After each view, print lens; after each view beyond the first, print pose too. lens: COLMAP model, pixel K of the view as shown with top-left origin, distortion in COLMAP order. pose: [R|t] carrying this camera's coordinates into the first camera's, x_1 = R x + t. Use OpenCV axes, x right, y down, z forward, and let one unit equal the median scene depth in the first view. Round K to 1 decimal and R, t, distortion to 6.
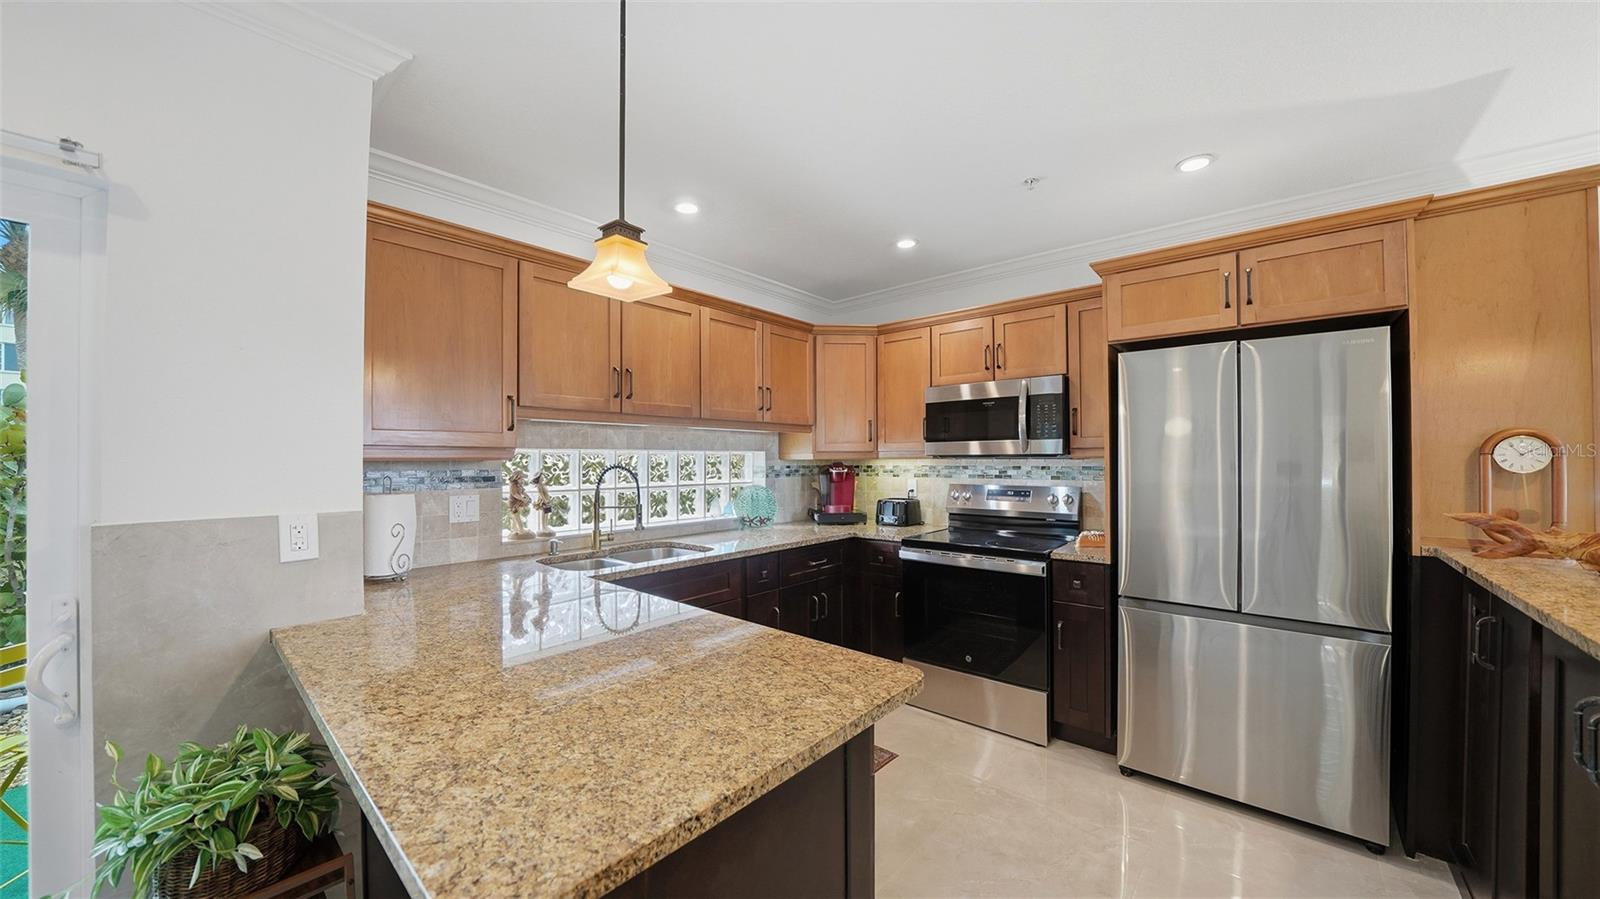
lens RADIAL K [[562.8, 0, 797.2], [0, 562.8, 462.1], [0, 0, 1]] dist [-0.020086, -0.000077]
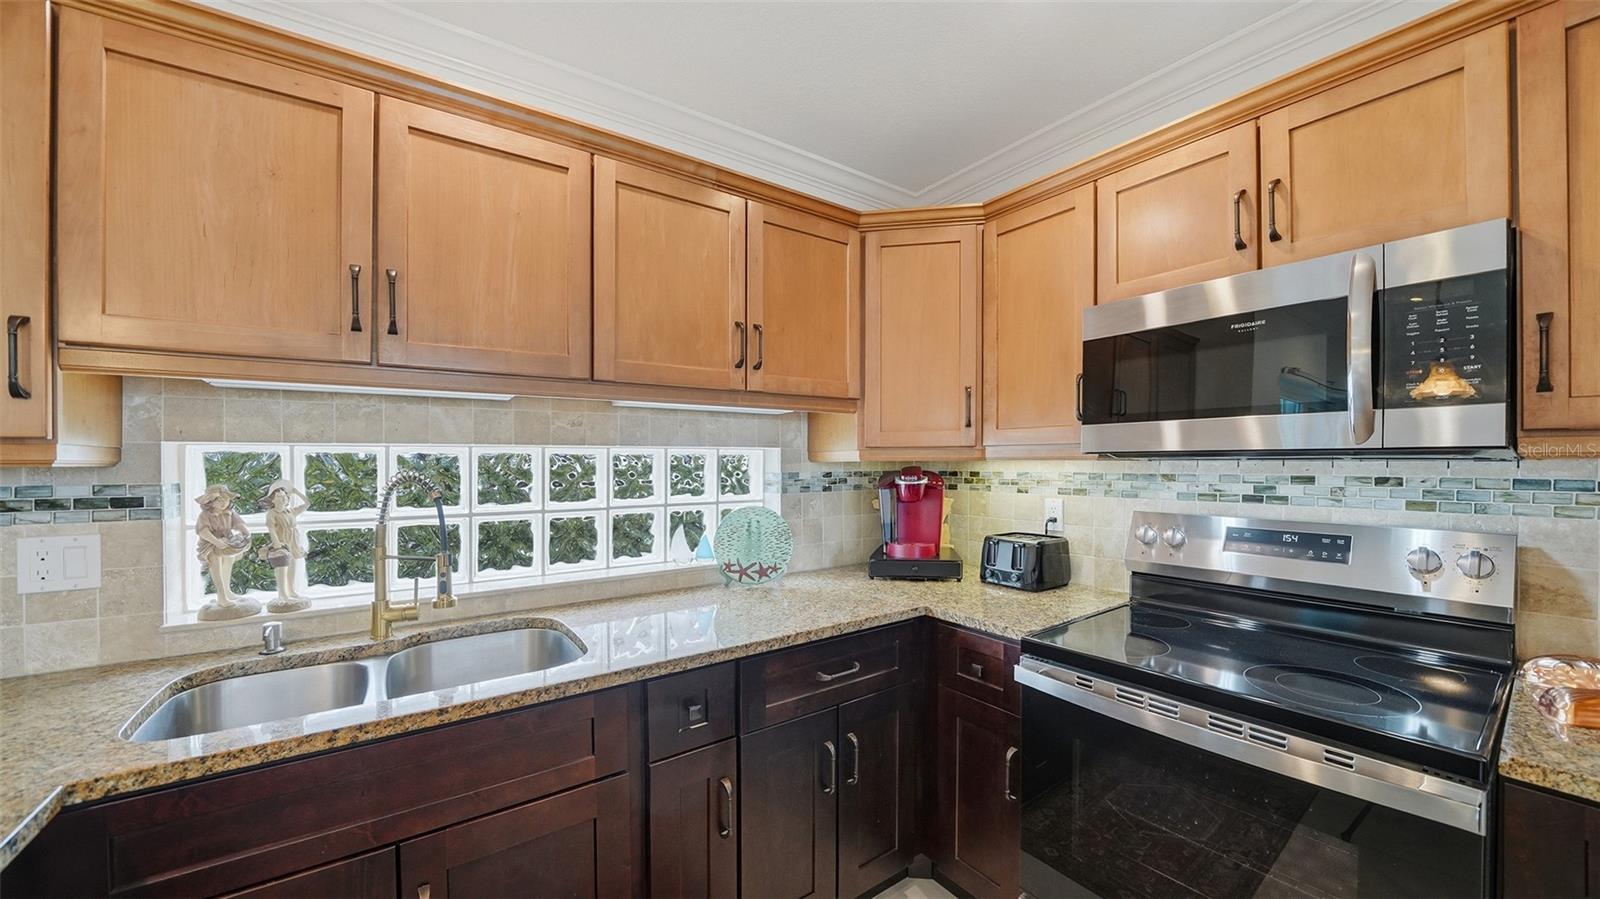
lens RADIAL K [[580.6, 0, 796.2], [0, 580.6, 475.7], [0, 0, 1]] dist [-0.020816, -0.000004]
pose [[0.972091, 0.004552, -0.234560, 0.112220], [0.000586, 0.999762, 0.021829, -0.003570], [0.234603, -0.021357, 0.971857, 0.484208]]
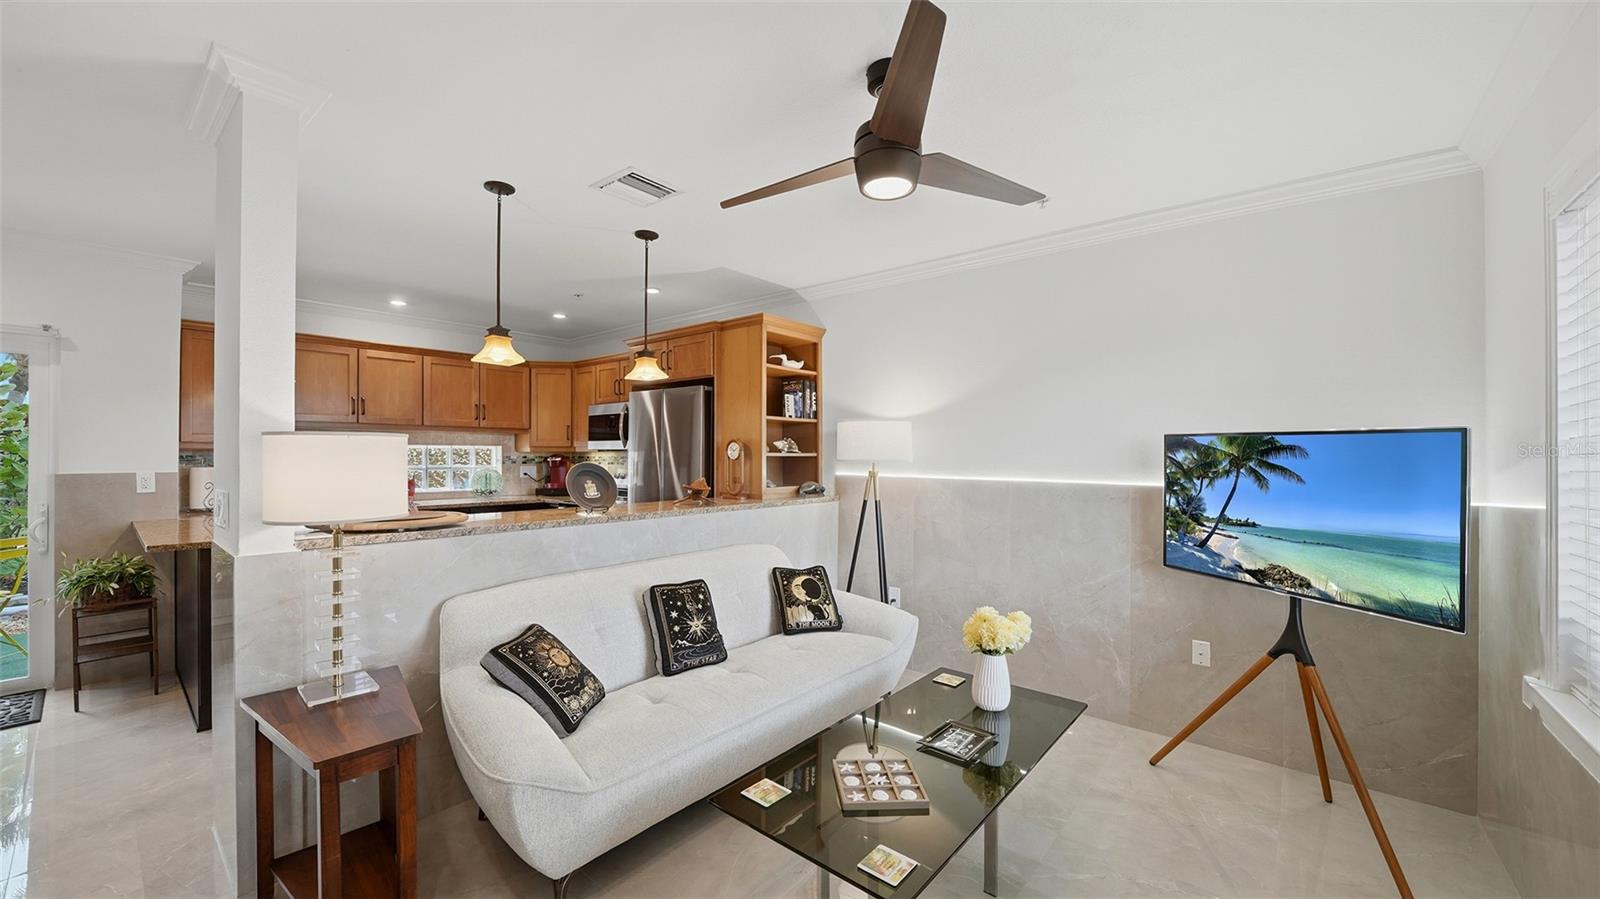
lens RADIAL K [[609.3, 0, 811.0], [0, 609.3, 459.7], [0, 0, 1]] dist [-0.018427, 0.000170]
pose [[0.999436, 0.005734, 0.033083, 0.799502], [-0.005808, 0.999981, 0.002142, 0.009691], [-0.033070, -0.002333, 0.999450, -0.701270]]
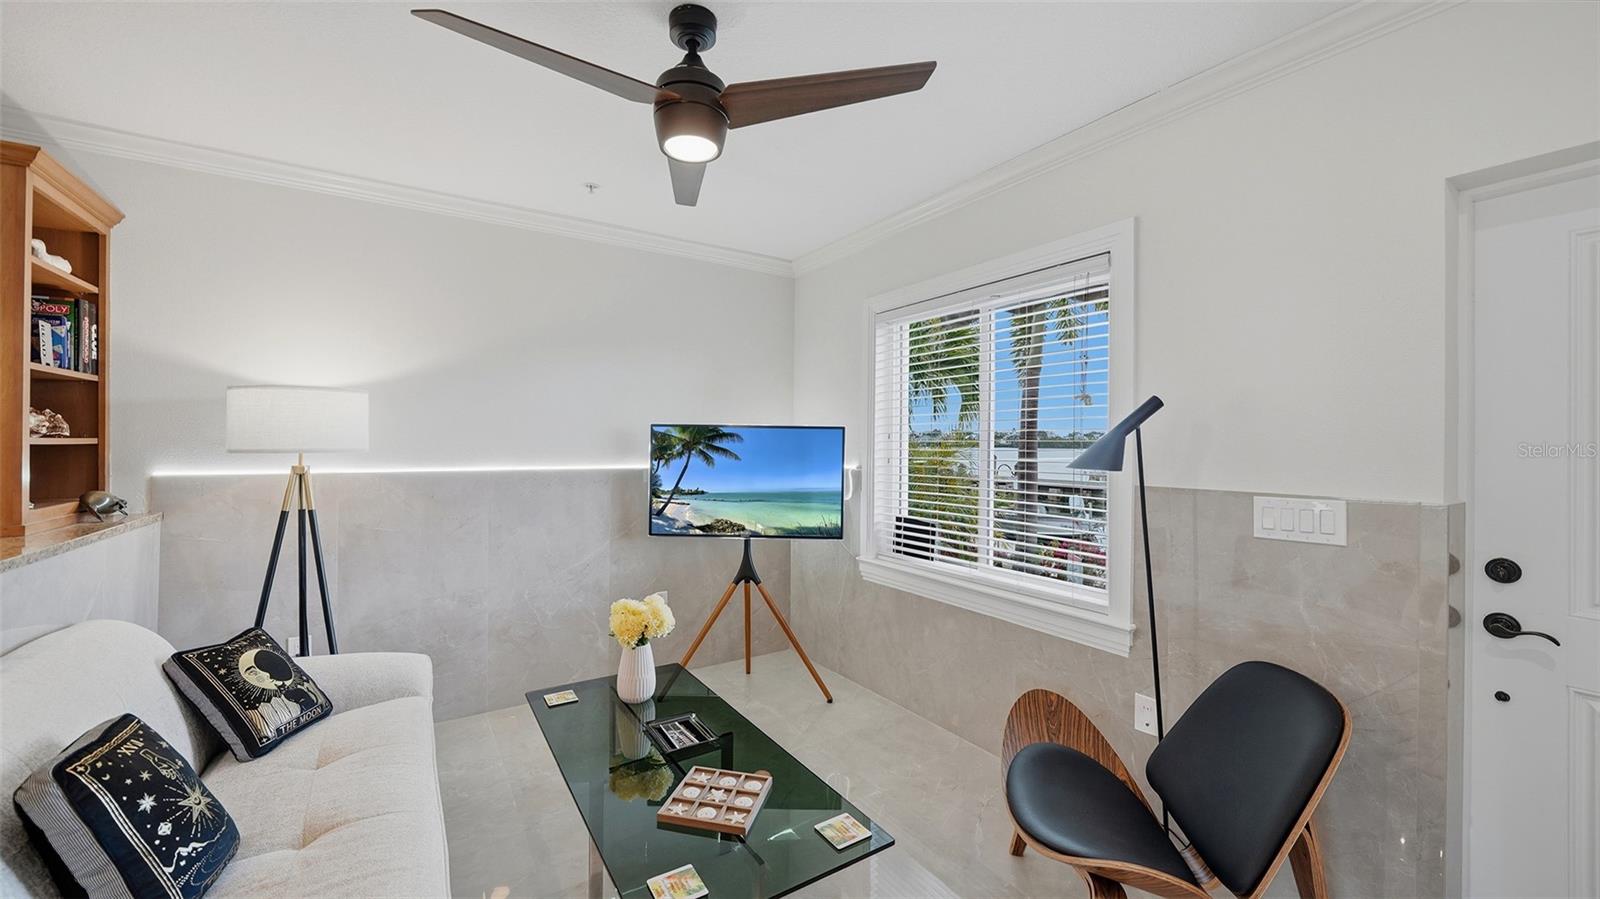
lens RADIAL K [[598.7, 0, 789.3], [0, 598.7, 440.5], [0, 0, 1]] dist [-0.001196, -0.000022]
pose [[0.280909, 0.003068, 0.959730, 0.404910], [0.002939, 0.999987, -0.004057, 0.006209], [-0.959730, 0.003960, 0.280896, -0.346179]]
